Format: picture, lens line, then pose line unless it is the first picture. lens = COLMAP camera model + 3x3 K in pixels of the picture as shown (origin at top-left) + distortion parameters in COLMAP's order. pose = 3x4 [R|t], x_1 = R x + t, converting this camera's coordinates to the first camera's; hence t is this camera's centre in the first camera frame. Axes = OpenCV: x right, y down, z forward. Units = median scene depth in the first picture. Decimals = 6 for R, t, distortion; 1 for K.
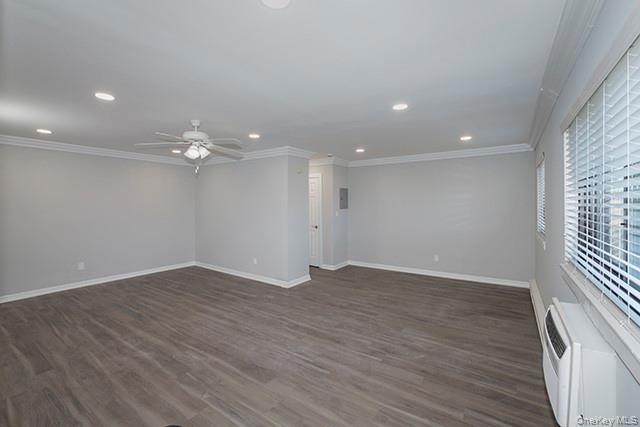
lens RADIAL K [[277.4, 0, 312.5], [0, 277.4, 202.1], [0, 0, 1]] dist [-0.000644, 0.000354]
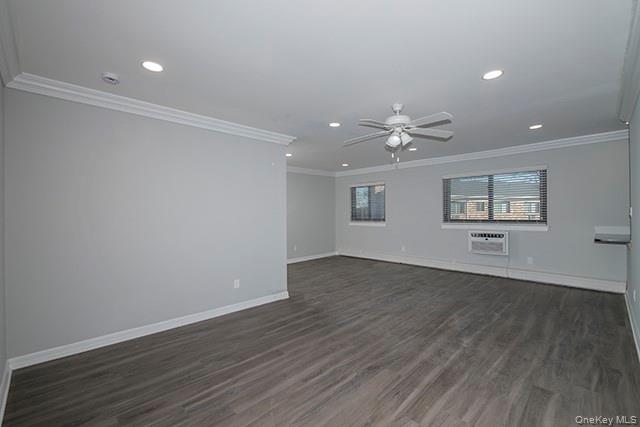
lens RADIAL K [[277.4, 0, 322.1], [0, 277.4, 212.6], [0, 0, 1]] dist [-0.000644, 0.000354]
pose [[0.173560, 0.002563, 0.984820, -1.394246], [0.007725, 0.999962, -0.003964, 0.067698], [-0.984793, 0.008296, 0.173533, 1.107423]]
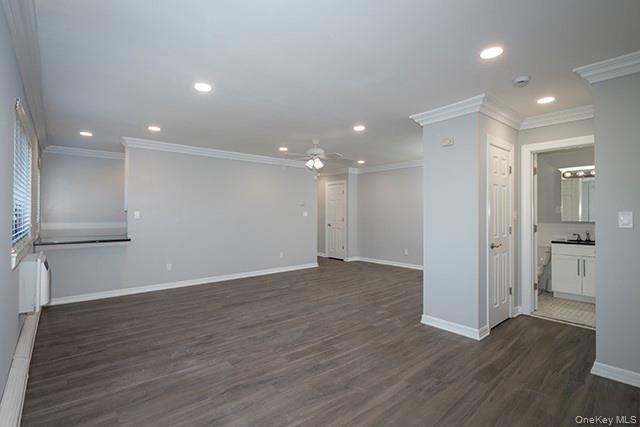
lens RADIAL K [[305.2, 0, 319.0], [0, 305.2, 211.4], [0, 0, 1]] dist [0.007969, -0.002911]
pose [[-0.240744, -0.004472, -0.970578, 1.037154], [0.003558, 0.999979, -0.005490, 0.062272], [0.970582, -0.004775, -0.240723, 1.400707]]
